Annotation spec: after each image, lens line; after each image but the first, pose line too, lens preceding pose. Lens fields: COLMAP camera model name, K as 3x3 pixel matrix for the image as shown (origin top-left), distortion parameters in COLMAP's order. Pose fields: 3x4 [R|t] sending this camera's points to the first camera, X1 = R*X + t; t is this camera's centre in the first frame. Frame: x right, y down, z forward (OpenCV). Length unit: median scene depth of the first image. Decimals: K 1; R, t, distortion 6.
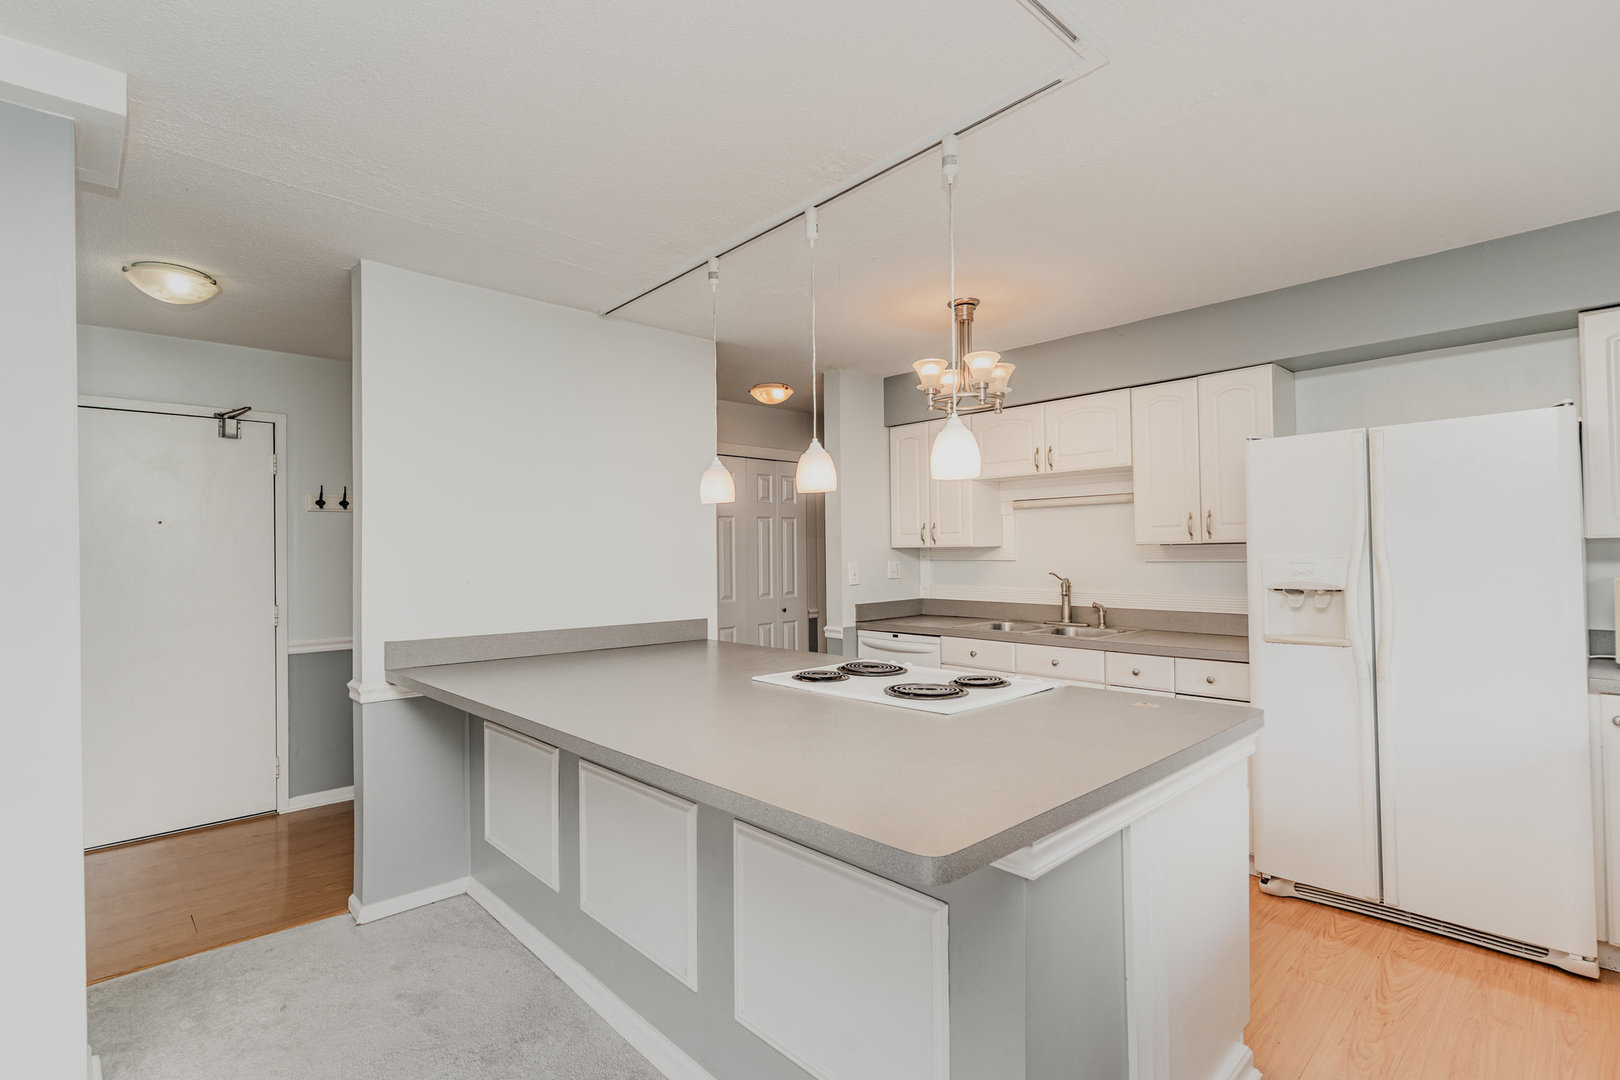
lens RADIAL K [[758.6, 0, 779.9], [0, 758.6, 544.0], [0, 0, 1]] dist [-0.001639, 0.000591]
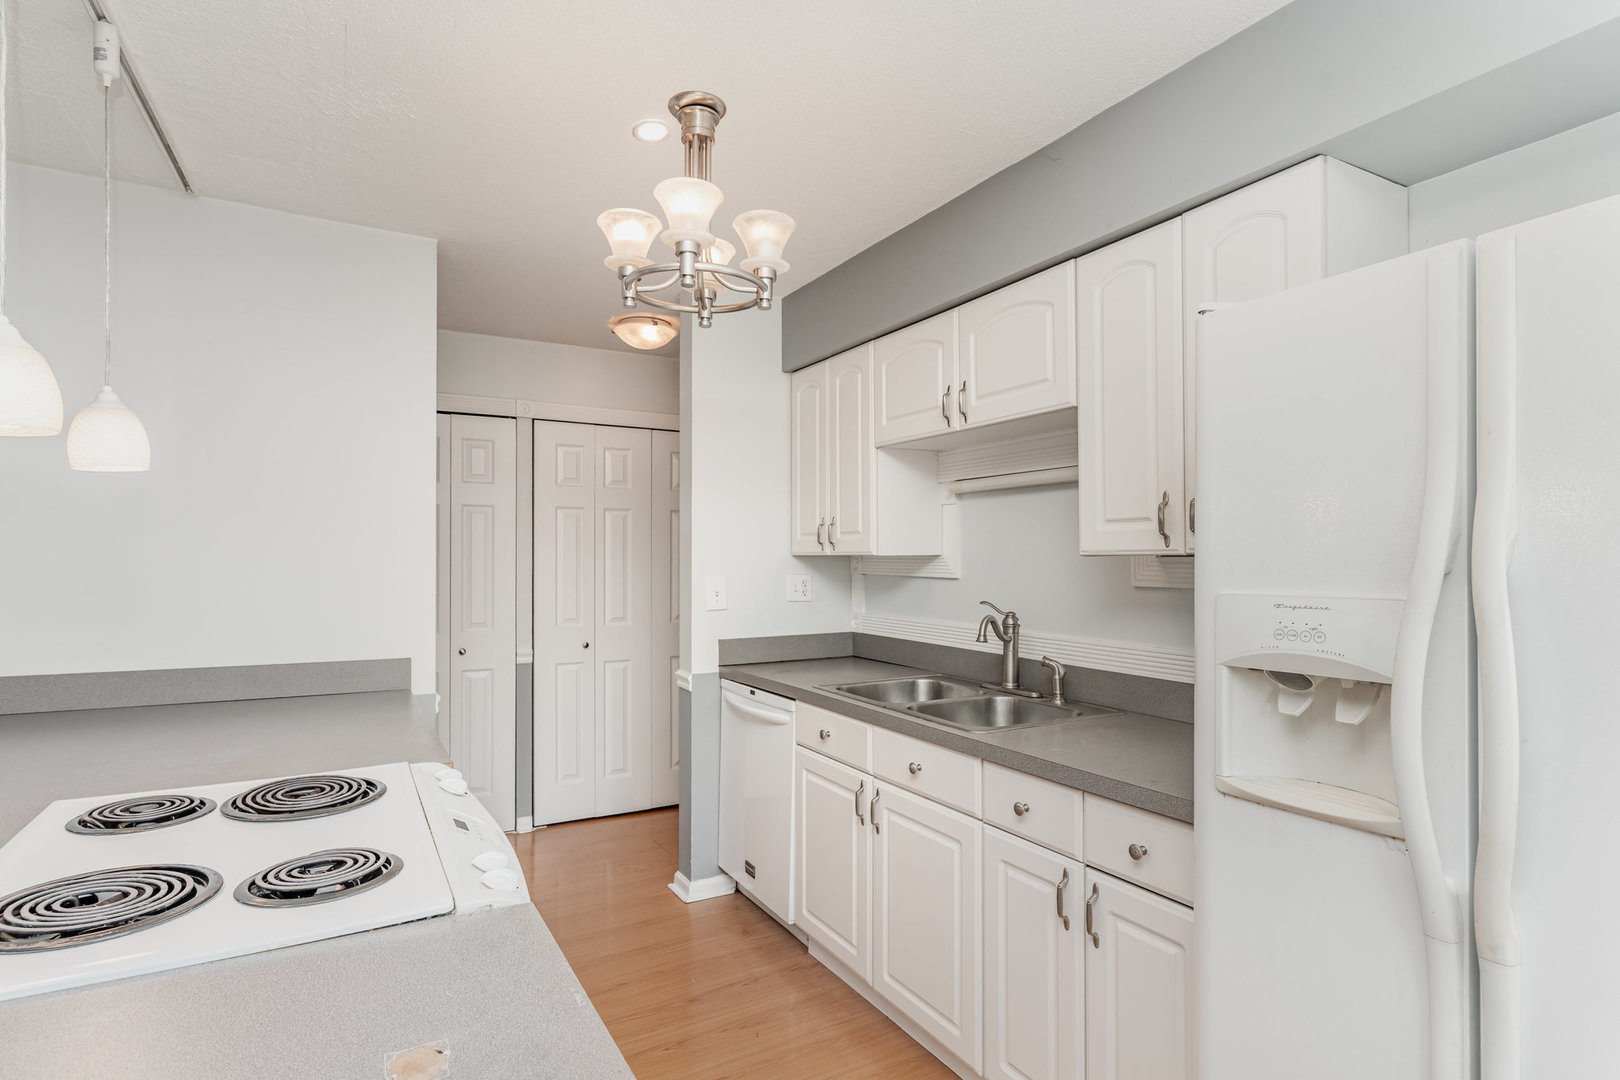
lens RADIAL K [[804.2, 0, 809.8], [0, 804.2, 555.6], [0, 0, 1]] dist [-0.001465, -0.000539]
pose [[0.977464, 0.013462, -0.210674, 0.372243], [-0.011825, 0.999889, 0.009032, -0.001424], [0.210772, -0.006337, 0.977515, 0.377910]]
